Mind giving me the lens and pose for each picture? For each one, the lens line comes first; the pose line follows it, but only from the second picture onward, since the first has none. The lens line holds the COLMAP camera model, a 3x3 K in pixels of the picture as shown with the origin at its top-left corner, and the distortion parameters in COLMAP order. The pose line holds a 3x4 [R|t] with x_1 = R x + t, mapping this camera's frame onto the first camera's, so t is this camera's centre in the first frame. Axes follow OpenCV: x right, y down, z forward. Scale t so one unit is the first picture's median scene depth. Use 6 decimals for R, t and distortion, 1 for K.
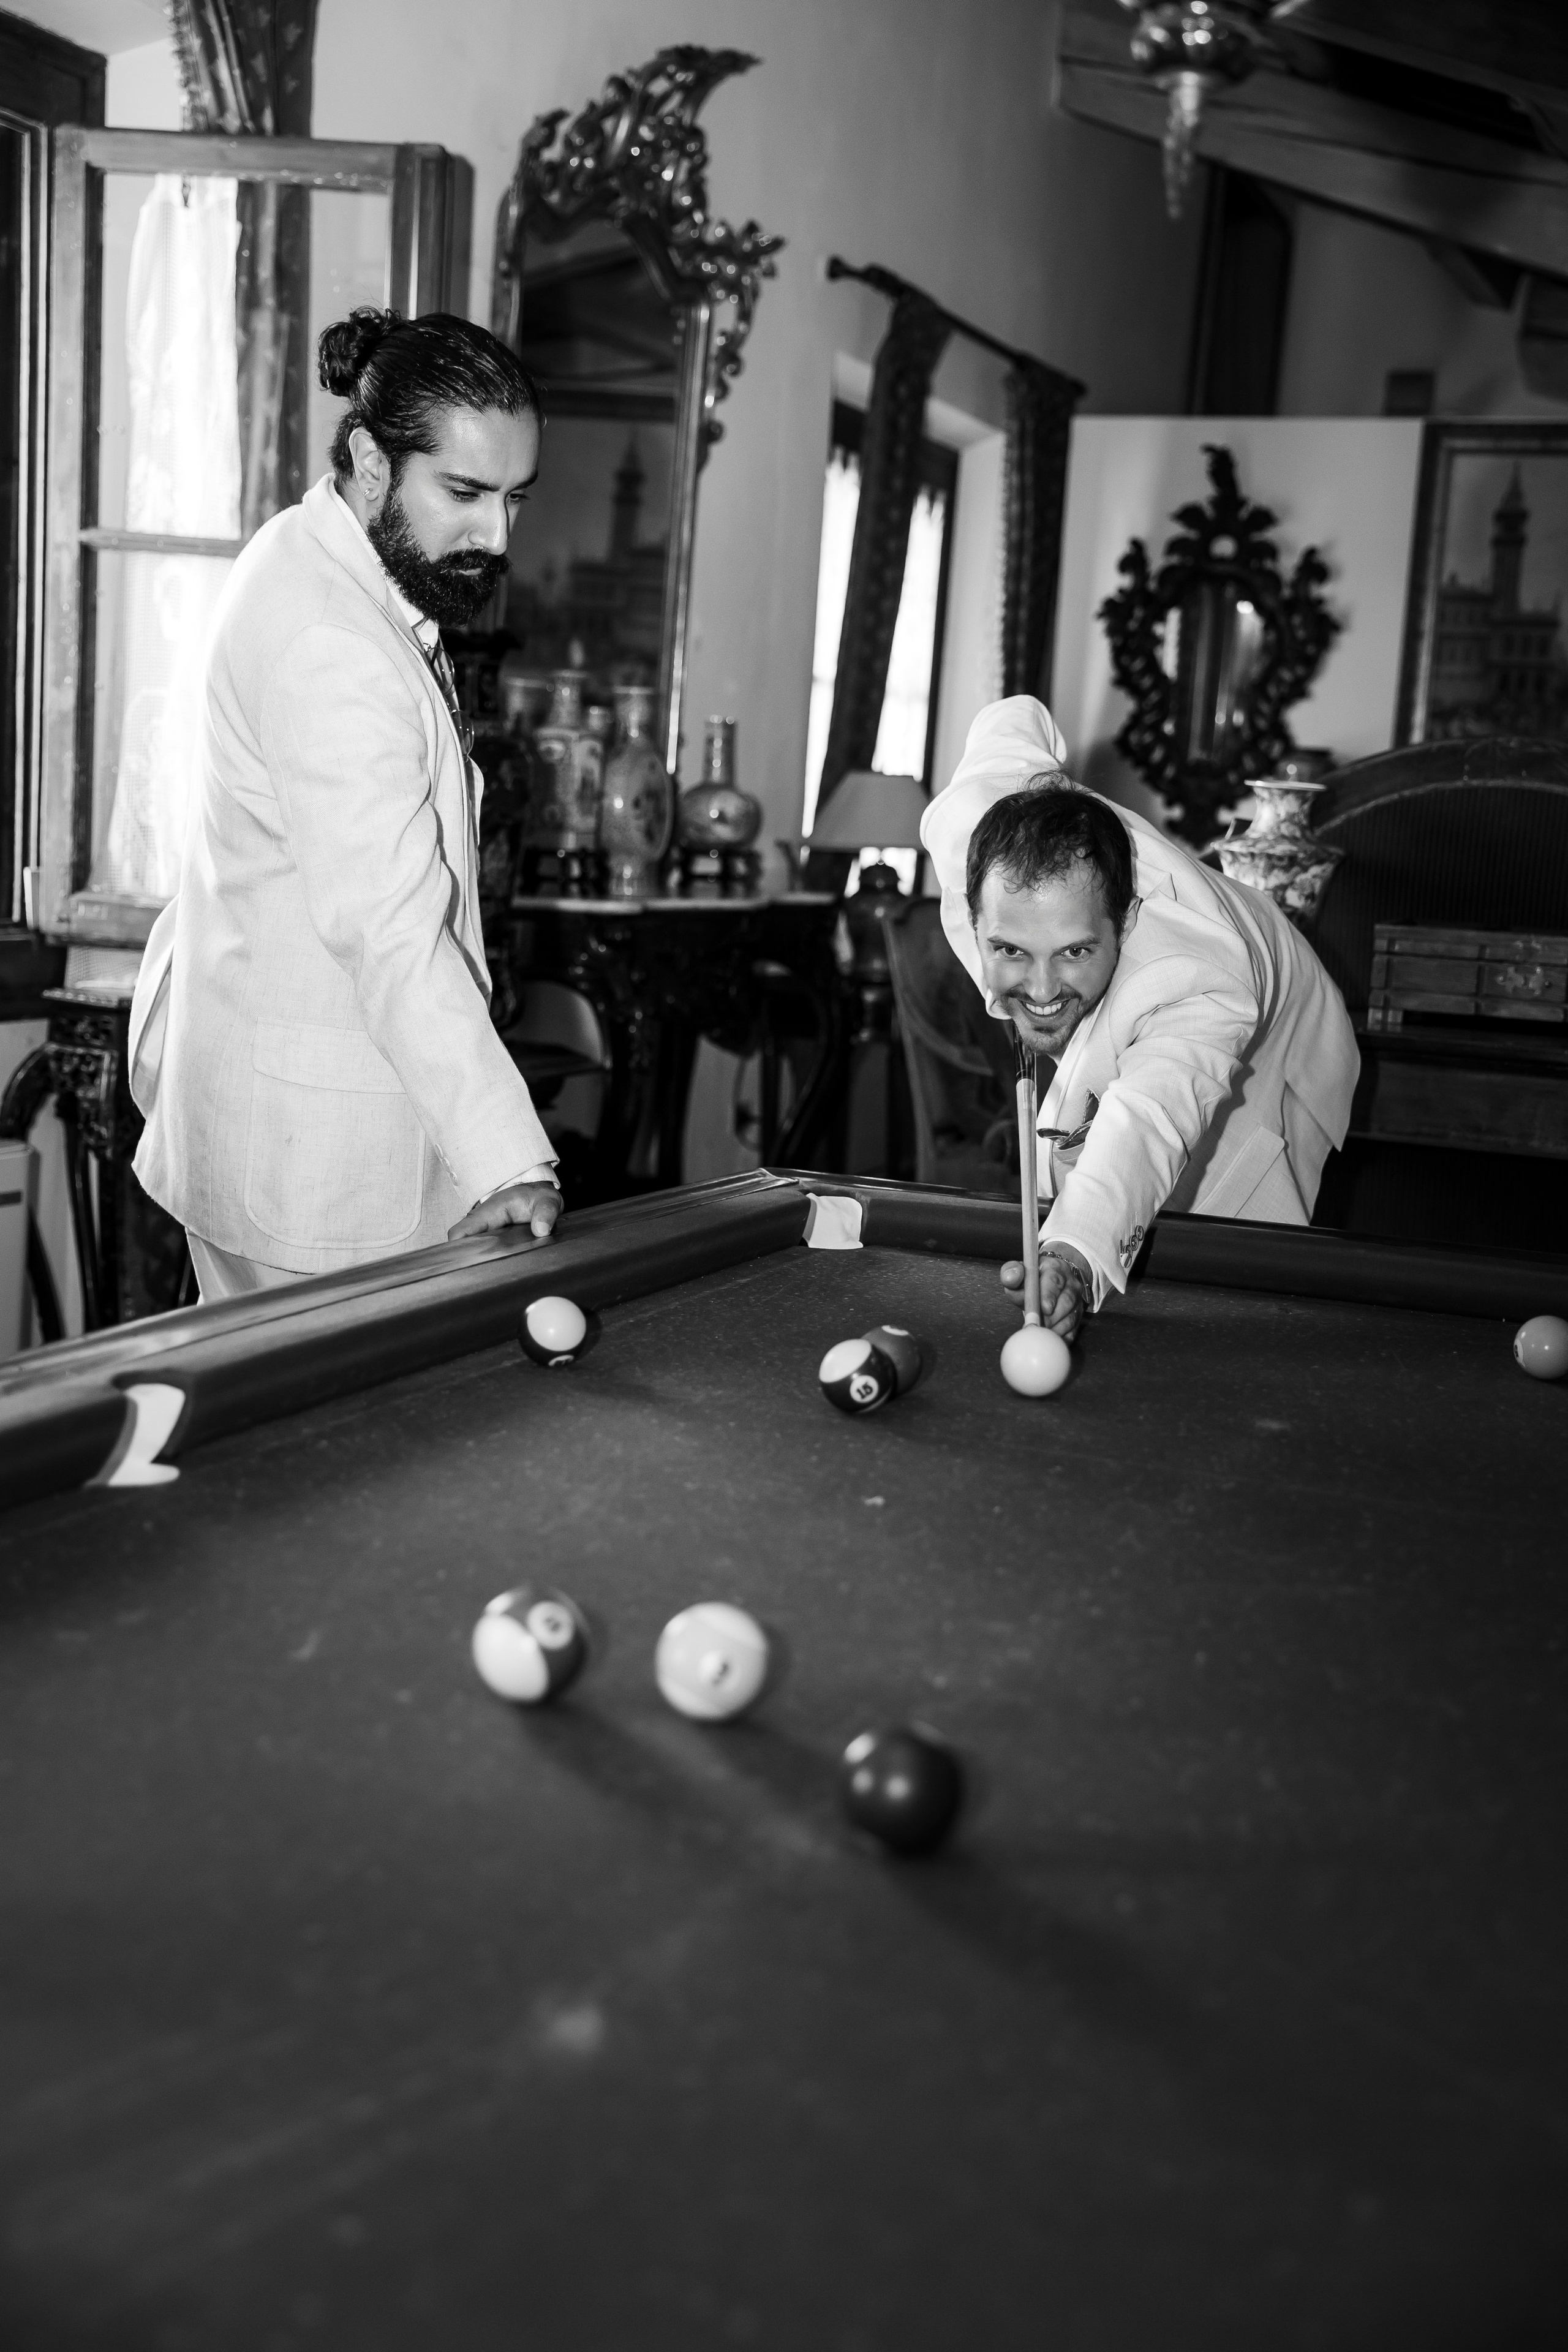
lens RADIAL K [[2805.3, 0, 784.0], [0, 2805.3, 1176.0], [0, 0, 1]] dist [0.063772, -0.006171]
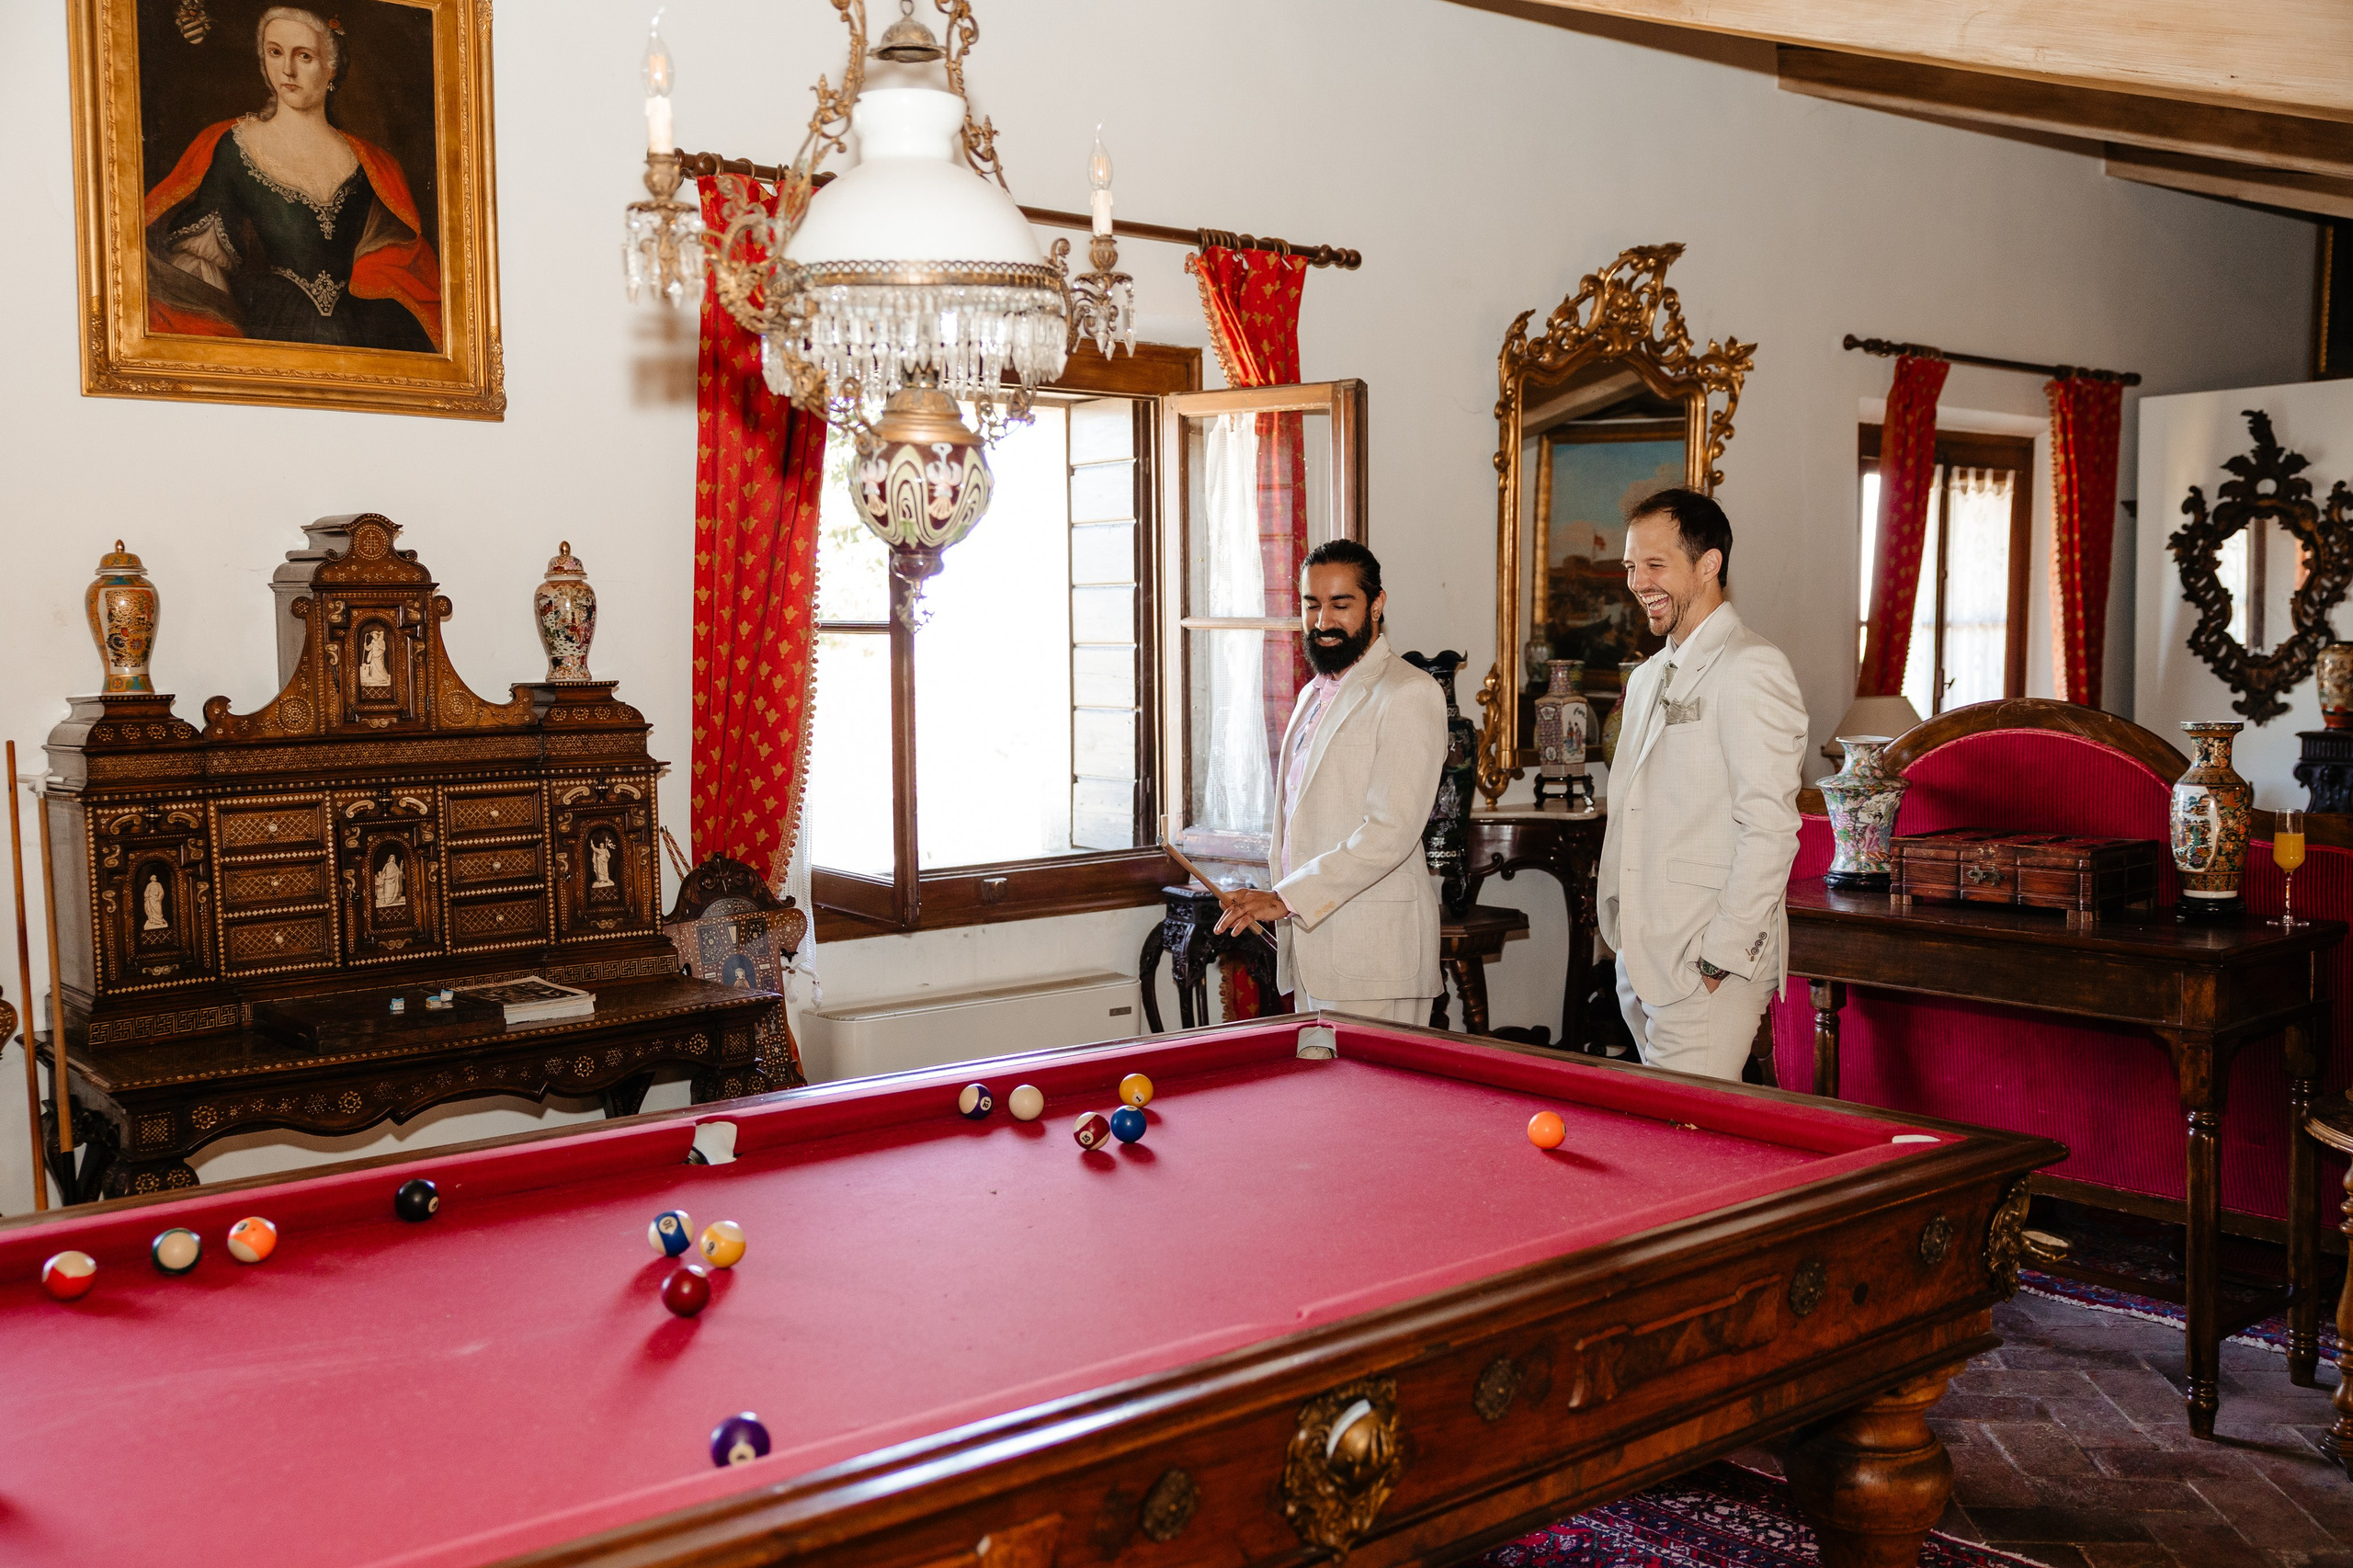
lens RADIAL K [[2184.2, 0, 1176.5], [0, 2184.2, 784.0], [0, 0, 1]] dist [-0.001894, -0.008922]
pose [[0.873146, -0.037275, -0.486032, 0.210771], [-0.001957, 0.996796, -0.079963, -0.012321], [0.487455, 0.070770, 0.870275, -0.081052]]
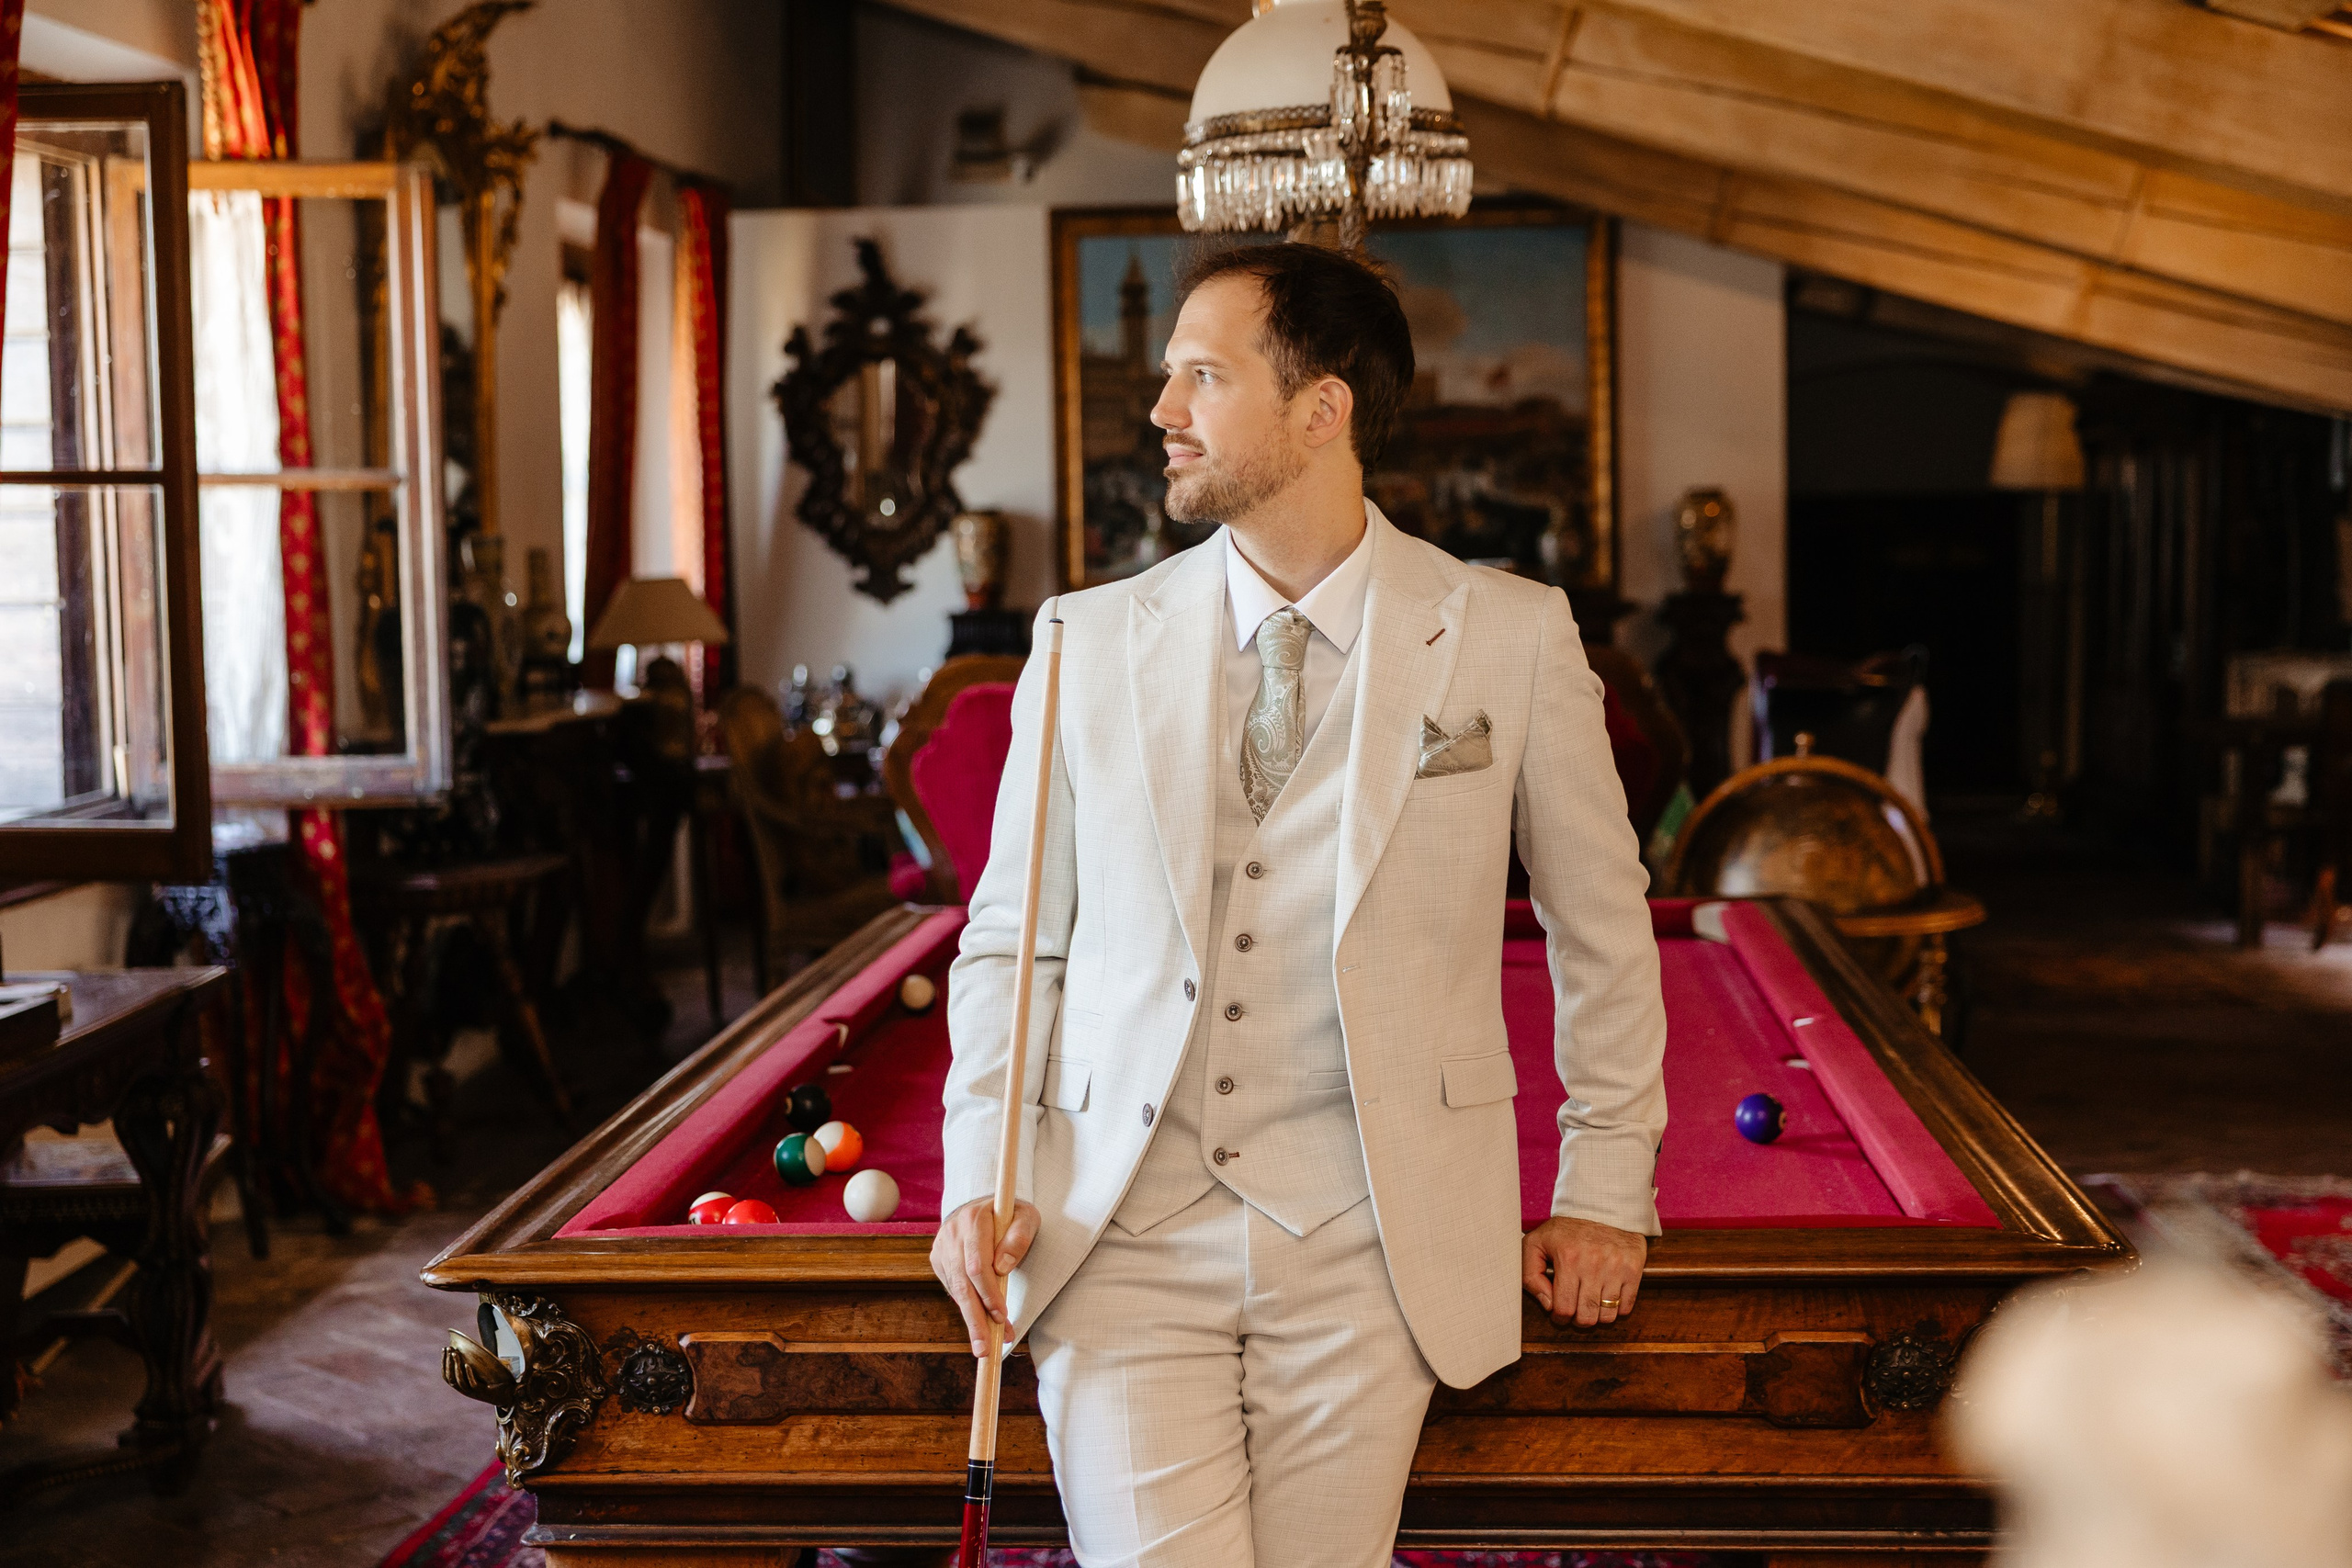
lens RADIAL K [[3577.2, 0, 1176.0], [0, 3577.2, 784.0], [0, 0, 1]] dist [-0.033111, -0.011587]
pose [[0.950740, -0.106517, 0.291115, -0.157496], [0.120842, 0.992168, -0.031624, 0.005763], [-0.285467, 0.065245, 0.956165, -0.333973]]
